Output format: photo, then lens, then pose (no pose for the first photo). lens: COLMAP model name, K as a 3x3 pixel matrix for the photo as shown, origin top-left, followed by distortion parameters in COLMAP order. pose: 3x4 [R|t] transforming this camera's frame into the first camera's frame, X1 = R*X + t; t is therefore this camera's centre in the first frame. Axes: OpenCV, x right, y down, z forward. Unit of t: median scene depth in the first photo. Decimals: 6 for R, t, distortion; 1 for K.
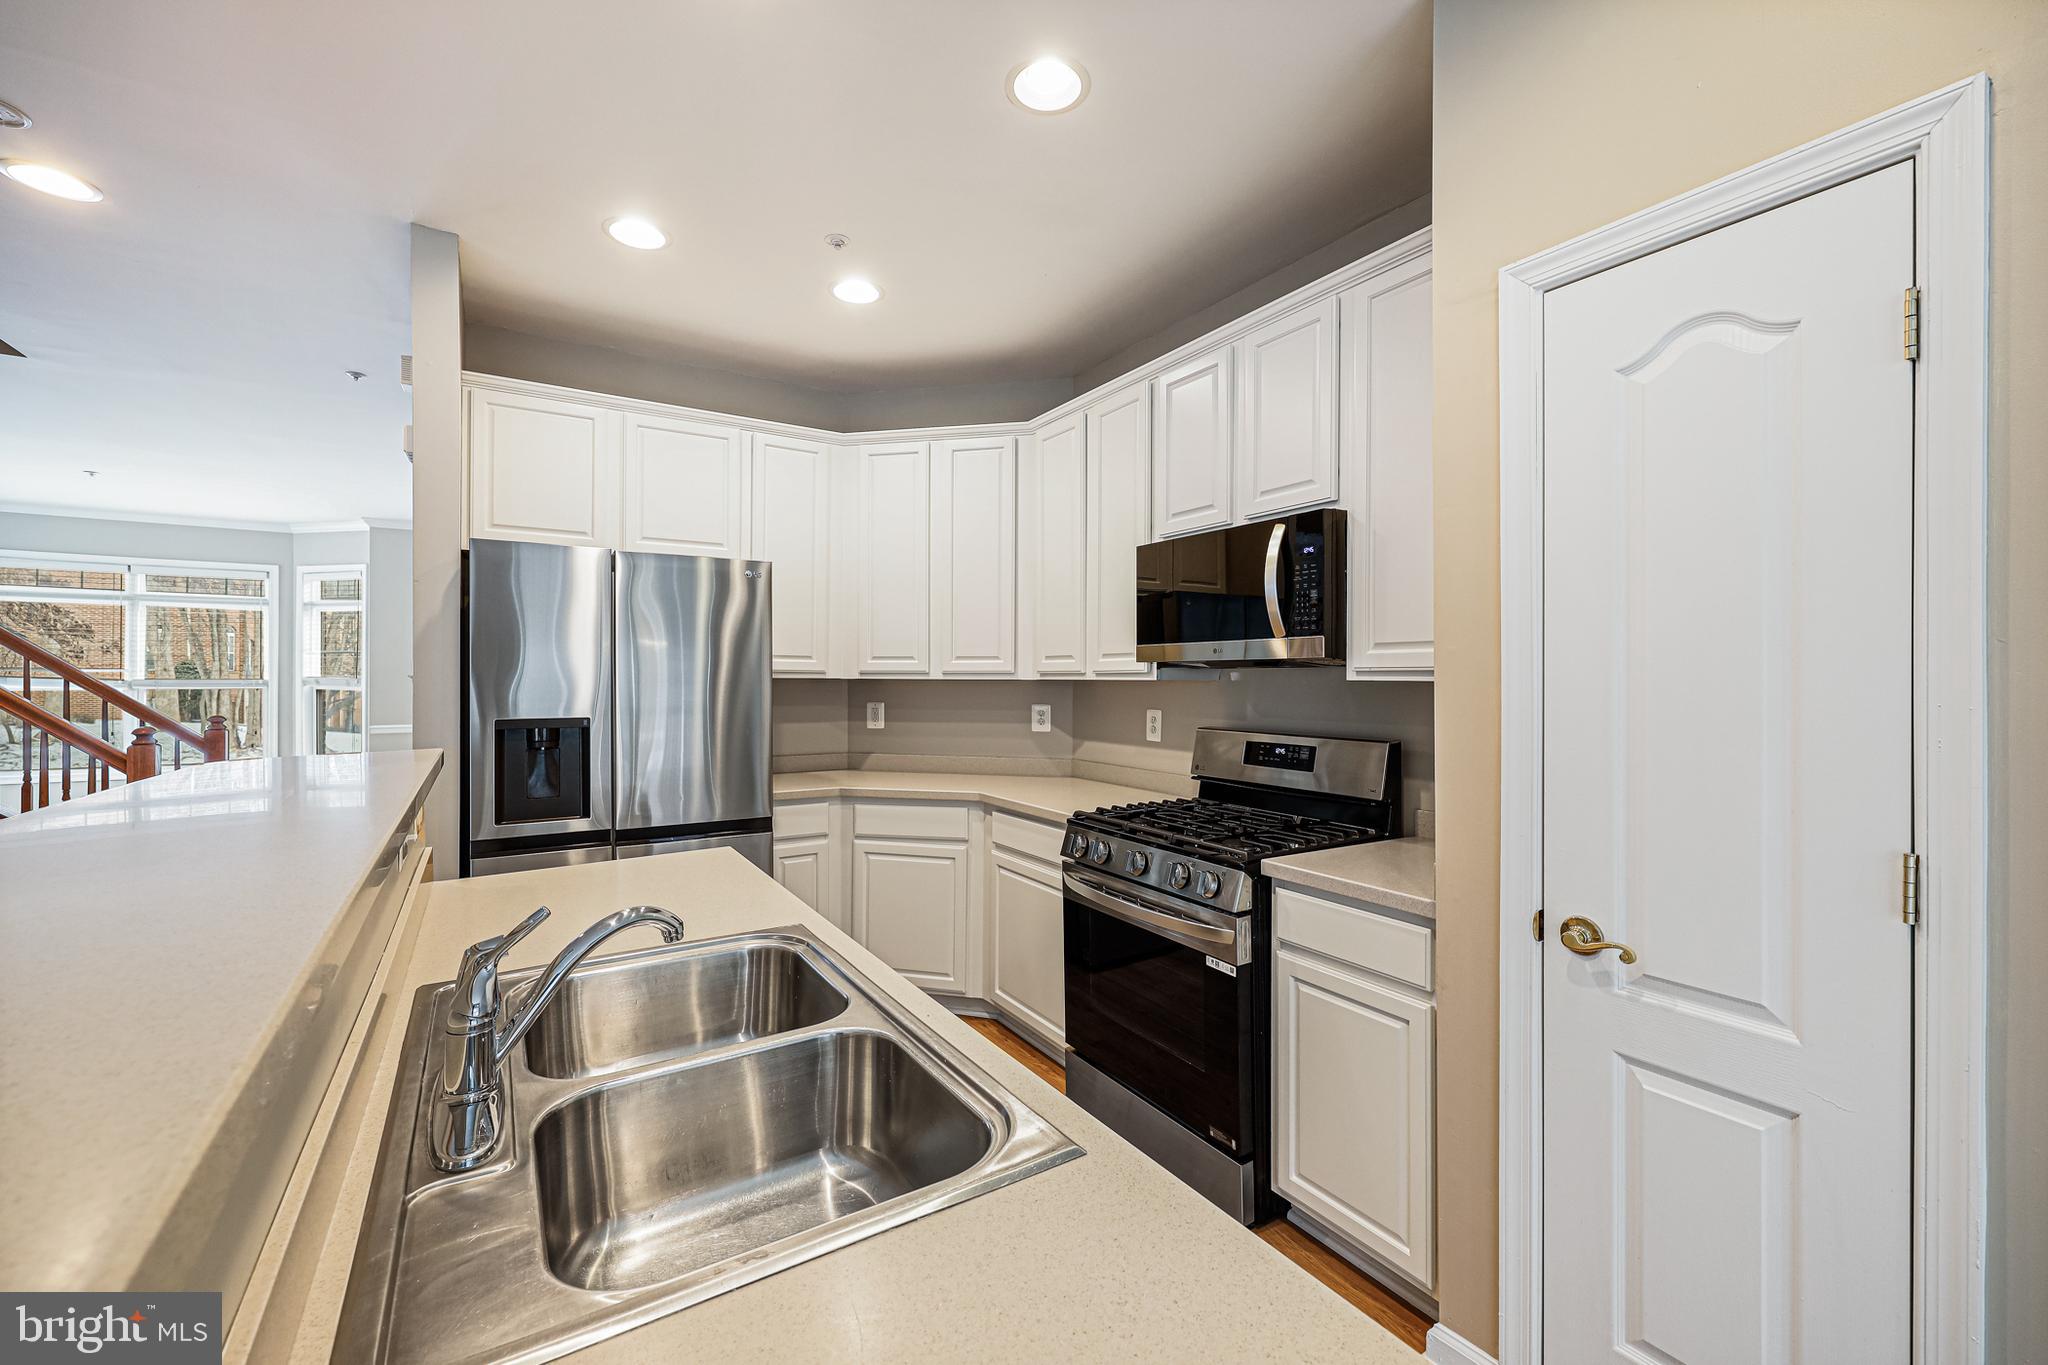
lens RADIAL K [[838.1, 0, 1028.6], [0, 838.1, 684.4], [0, 0, 1]] dist [-0.000815, 0.000142]
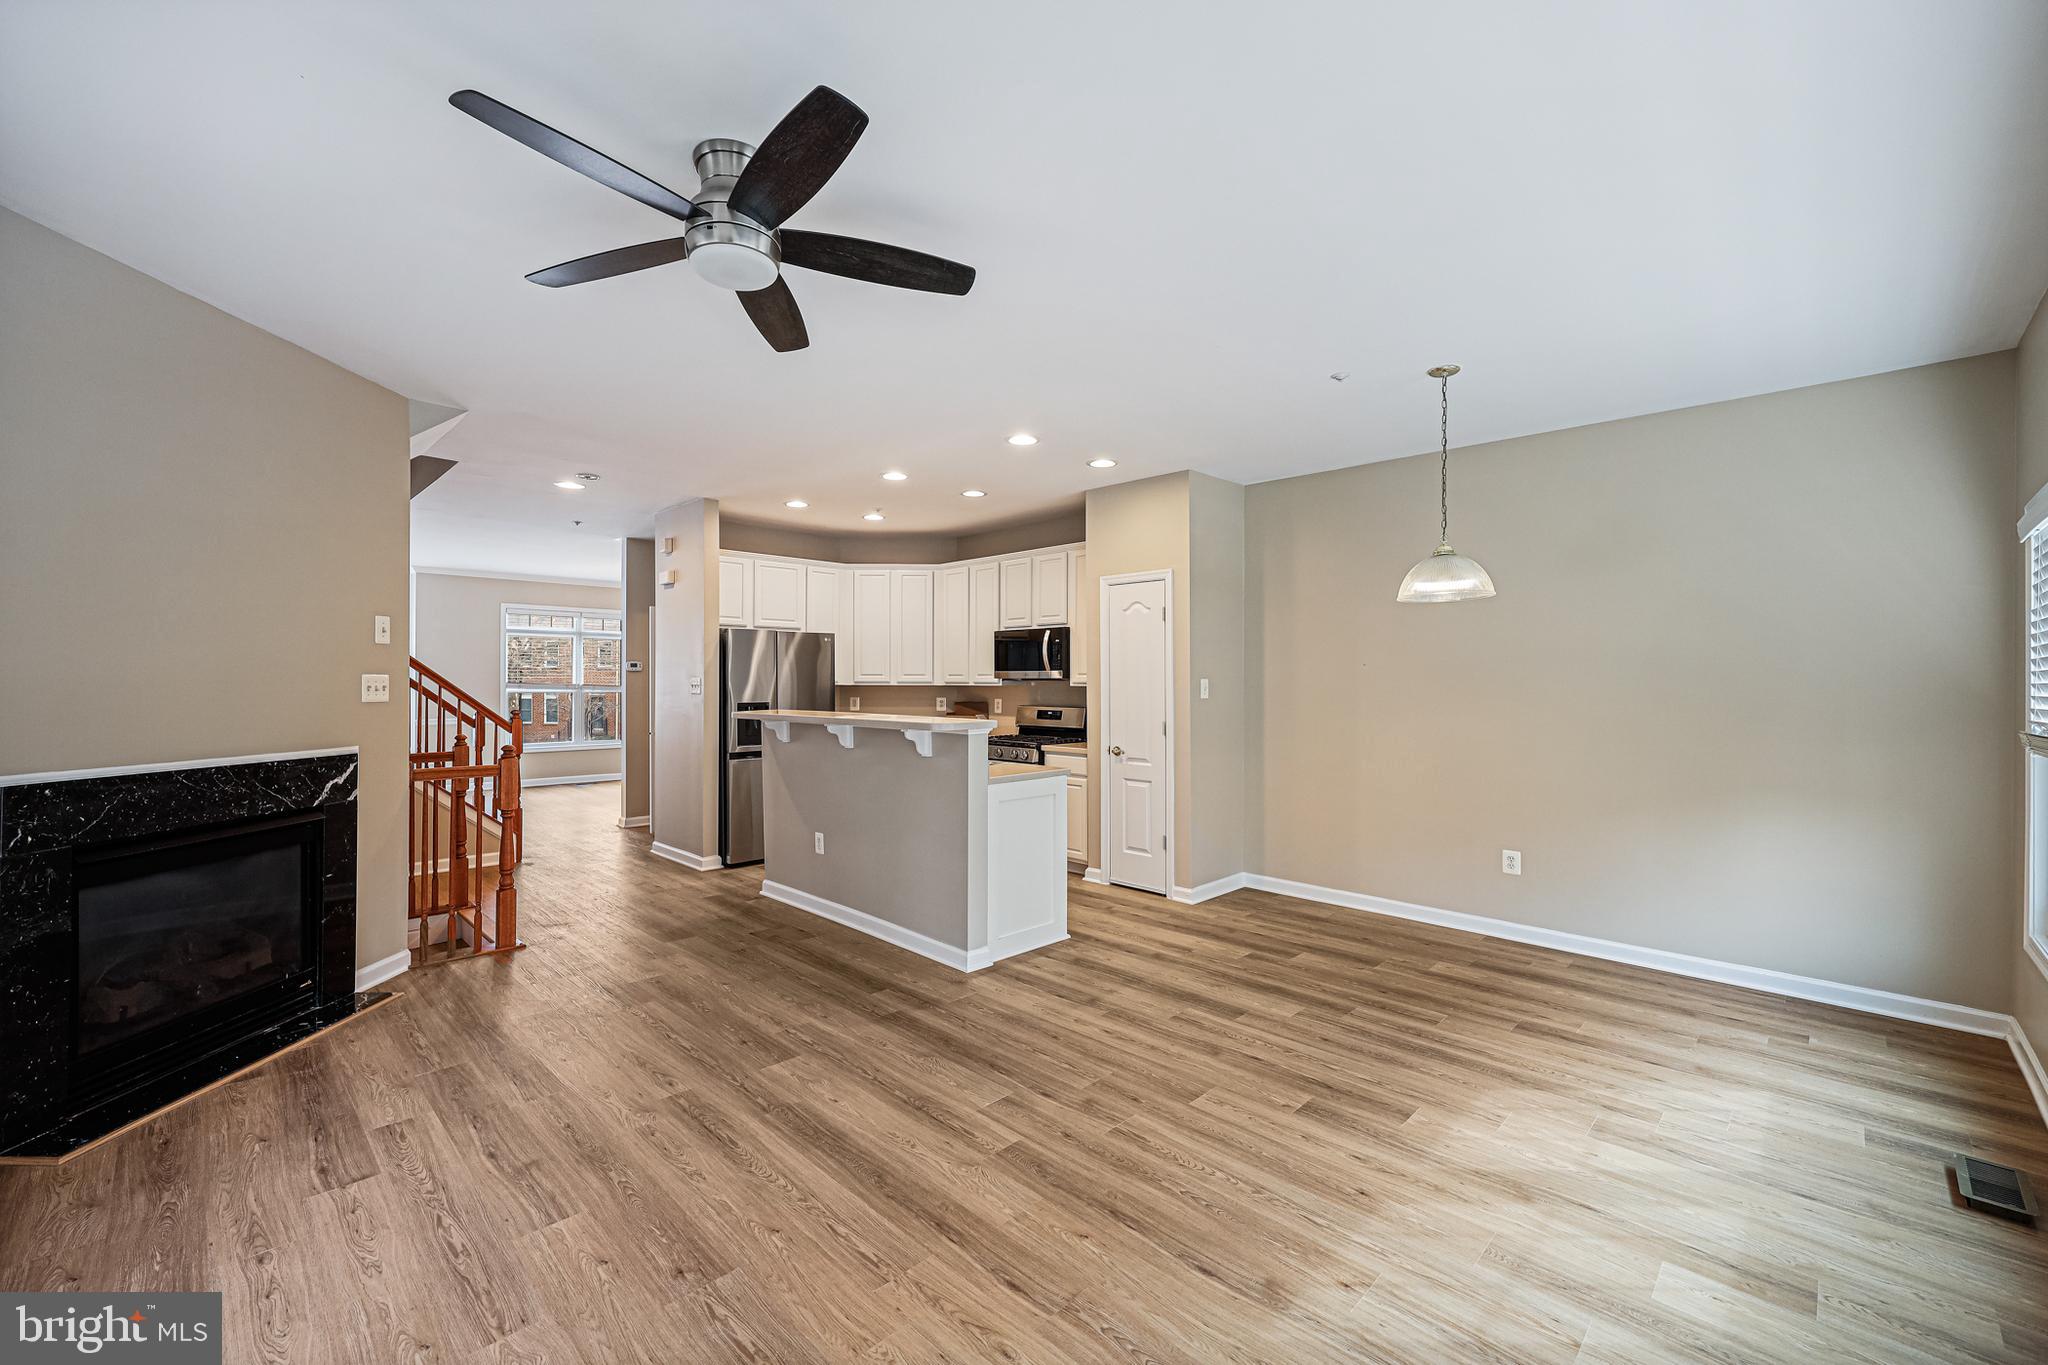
lens RADIAL K [[838.1, 0, 1029.4], [0, 838.1, 671.4], [0, 0, 1]] dist [-0.000815, 0.000142]
pose [[0.972834, 0.002824, 0.231486, -0.339853], [0.001676, 0.999813, -0.019240, 0.000372], [-0.231497, 0.019105, 0.972648, -1.418682]]
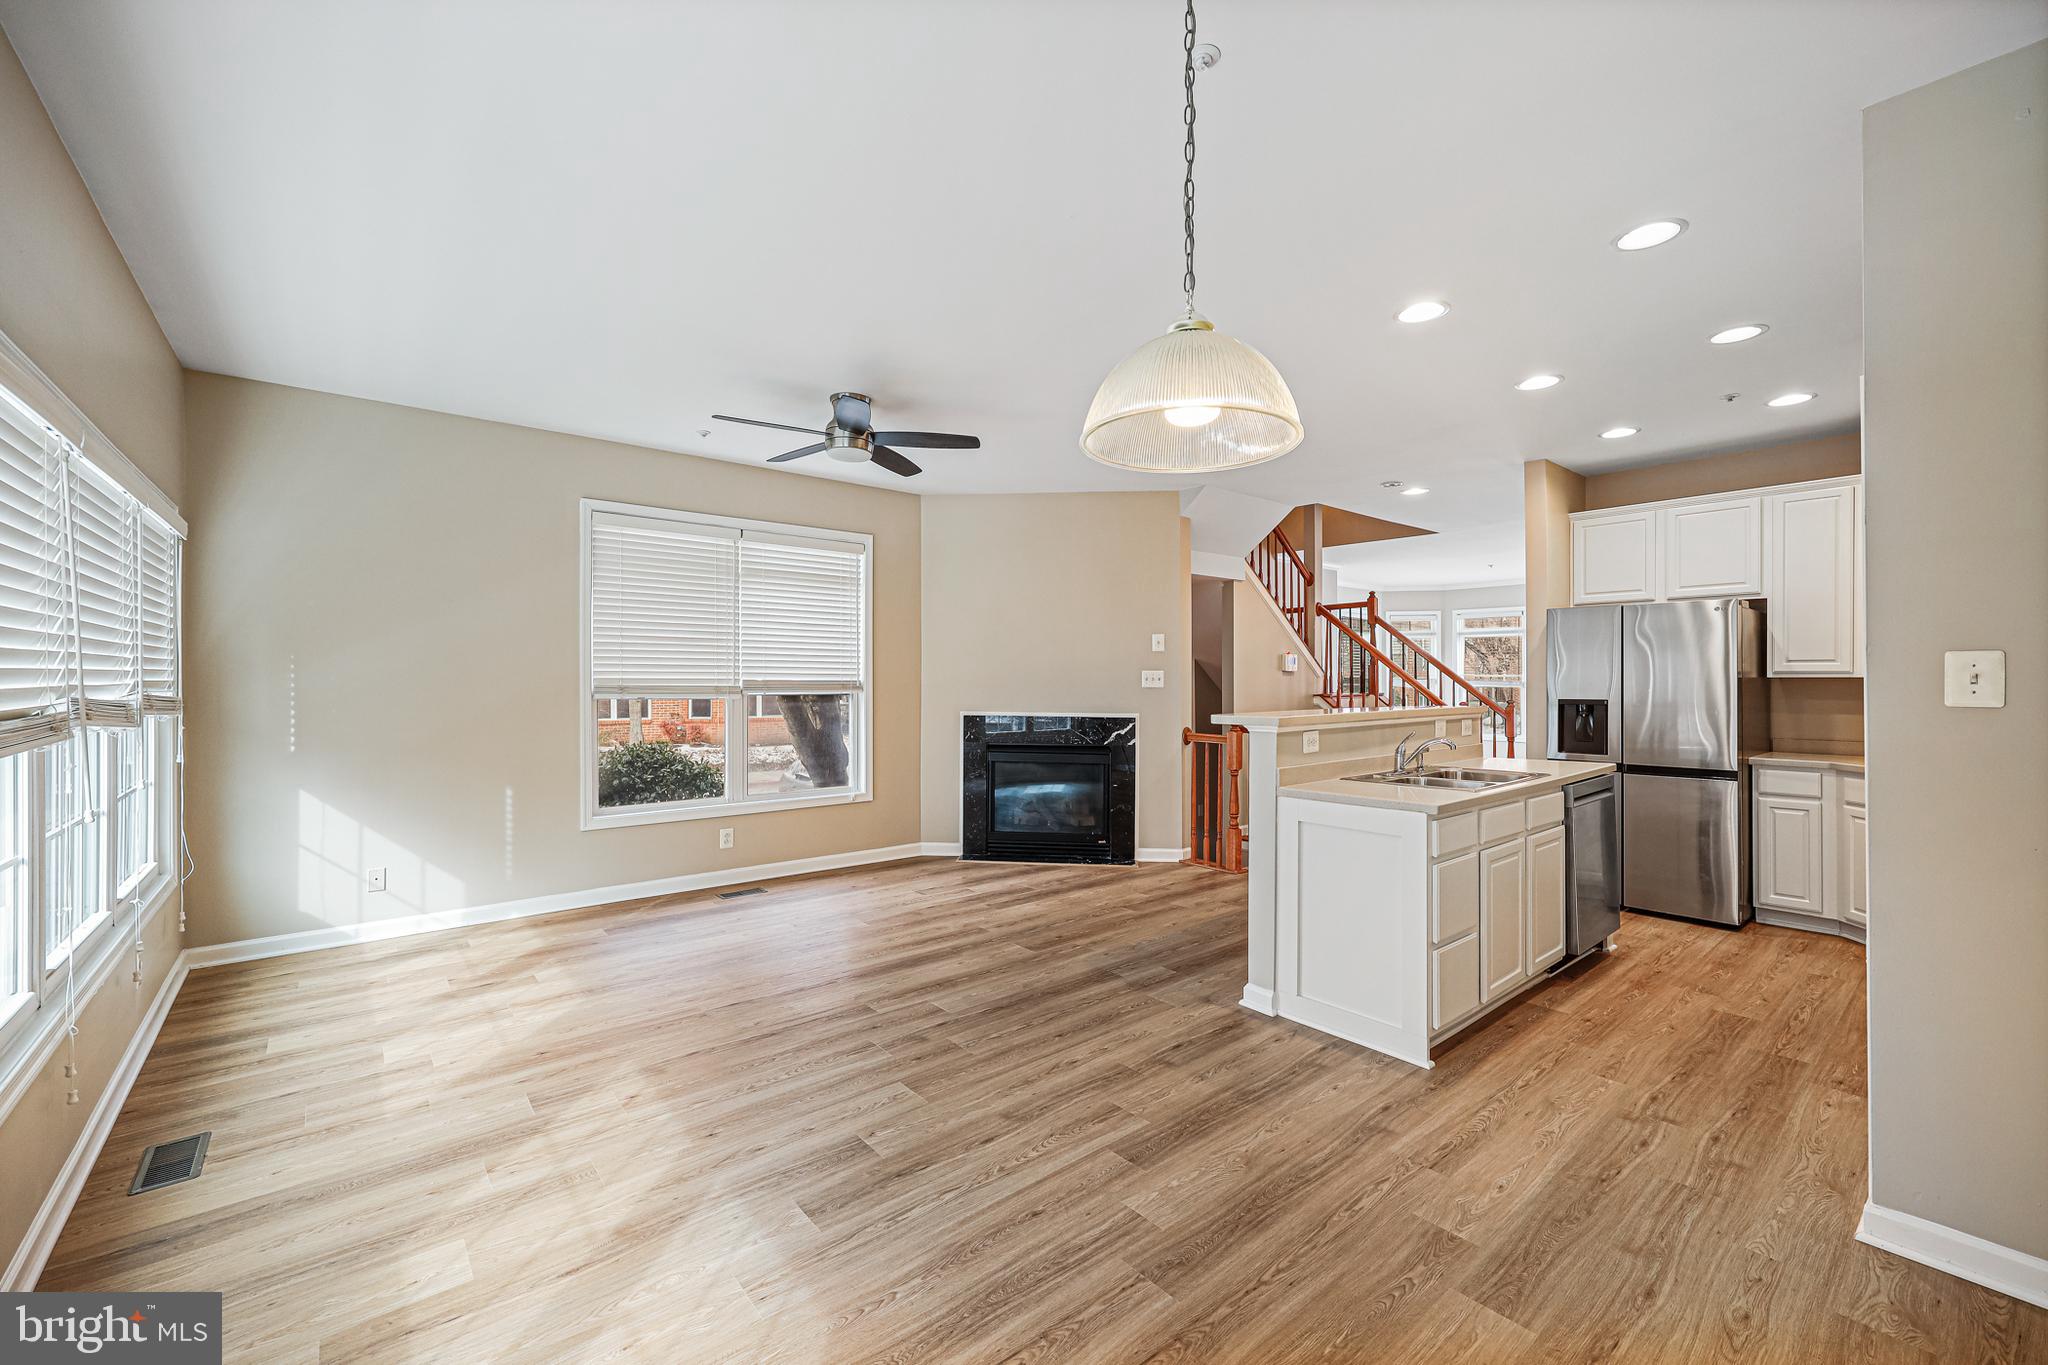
lens RADIAL K [[838.1, 0, 1004.8], [0, 838.1, 689.1], [0, 0, 1]] dist [-0.000815, 0.000142]
pose [[0.112763, 0.009414, -0.993577, 1.084870], [-0.007505, 0.999935, 0.008623, 0.011005], [0.993594, 0.006485, 0.112827, -0.480617]]
